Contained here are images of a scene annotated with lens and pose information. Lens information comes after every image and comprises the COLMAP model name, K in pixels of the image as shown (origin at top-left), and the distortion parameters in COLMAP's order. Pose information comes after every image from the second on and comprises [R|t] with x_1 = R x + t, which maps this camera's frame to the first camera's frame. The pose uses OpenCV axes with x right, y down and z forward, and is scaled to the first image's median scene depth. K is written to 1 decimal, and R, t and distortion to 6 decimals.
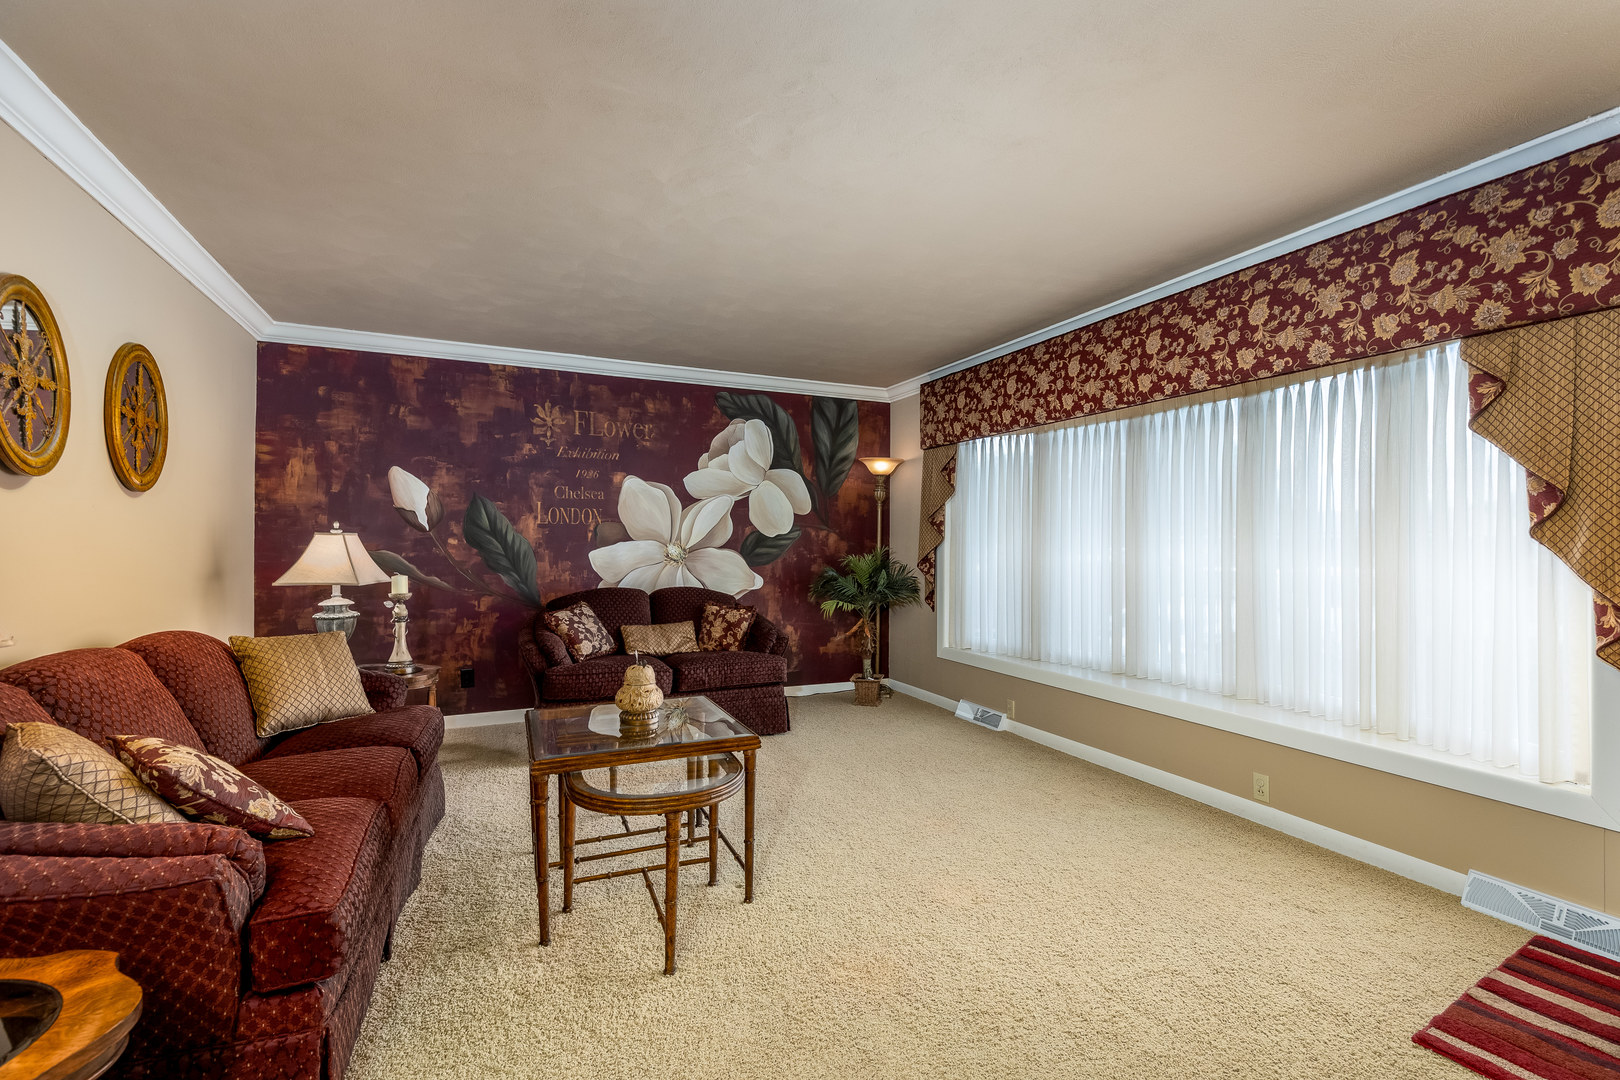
lens RADIAL K [[731.5, 0, 815.4], [0, 731.5, 541.4], [0, 0, 1]] dist [0.004089, -0.003438]
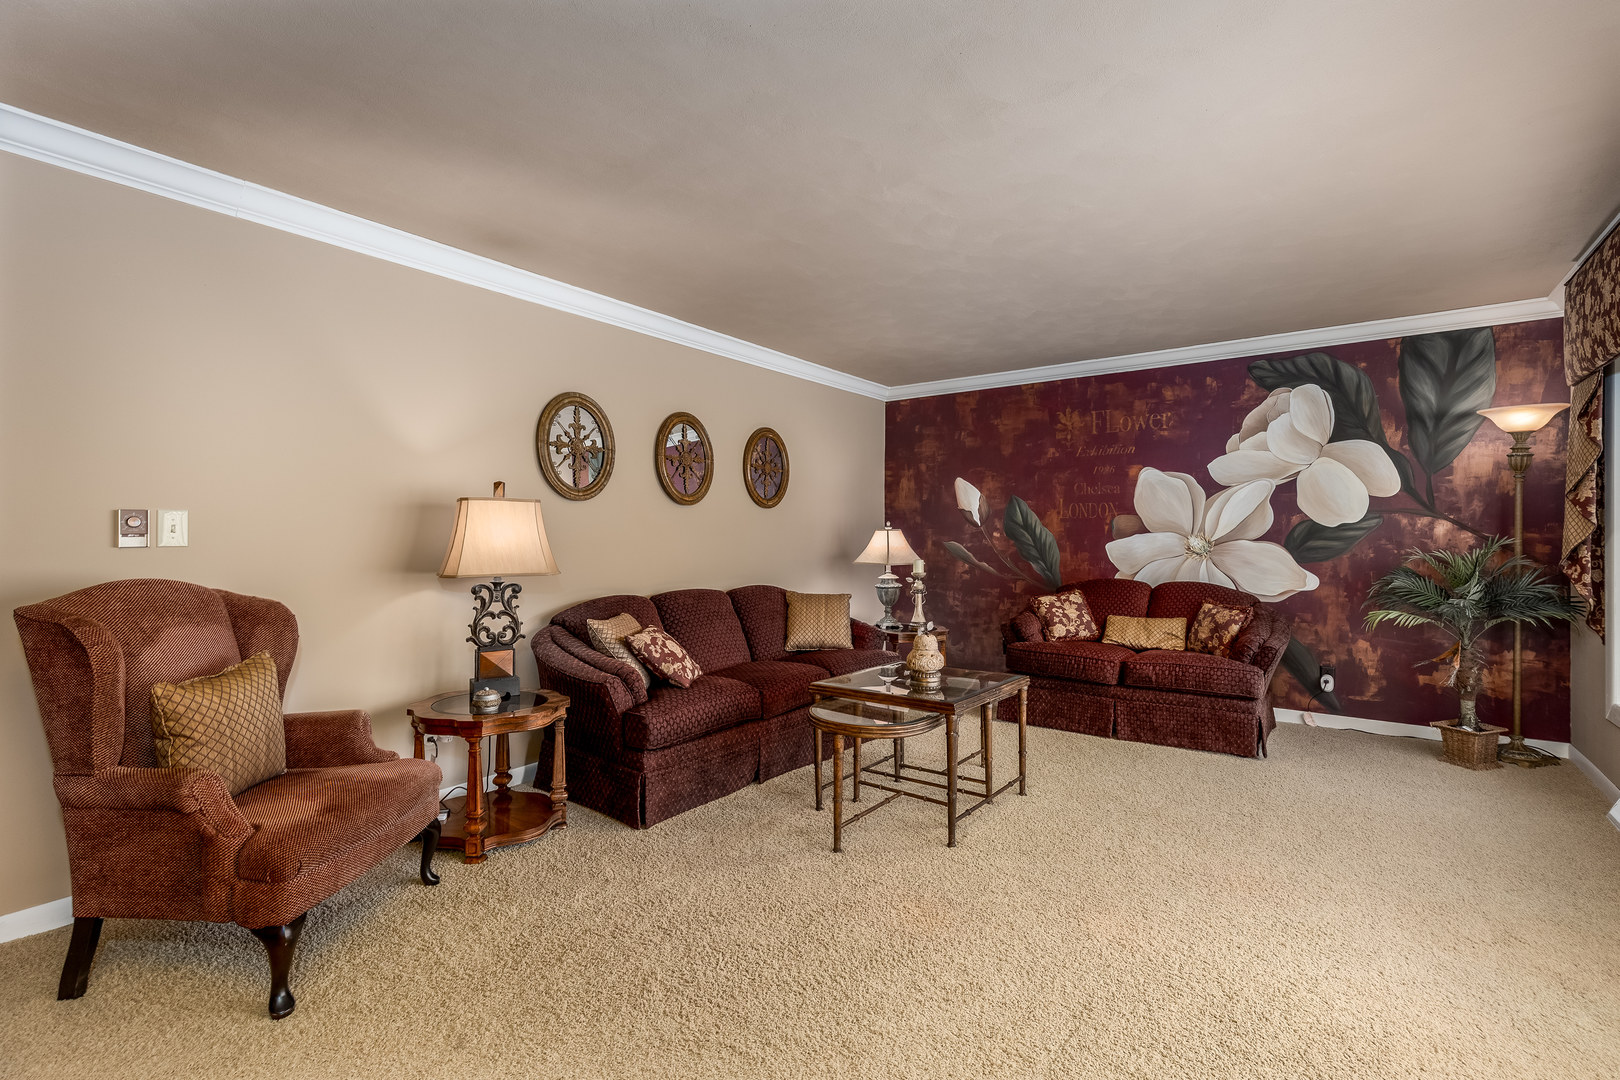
lens RADIAL K [[731.5, 0, 822.8], [0, 731.5, 534.6], [0, 0, 1]] dist [0.004089, -0.003438]
pose [[0.483840, -0.004476, -0.875145, 0.419586], [0.005402, 0.999983, -0.002127, 0.001087], [0.875140, -0.003698, 0.483856, 0.136587]]
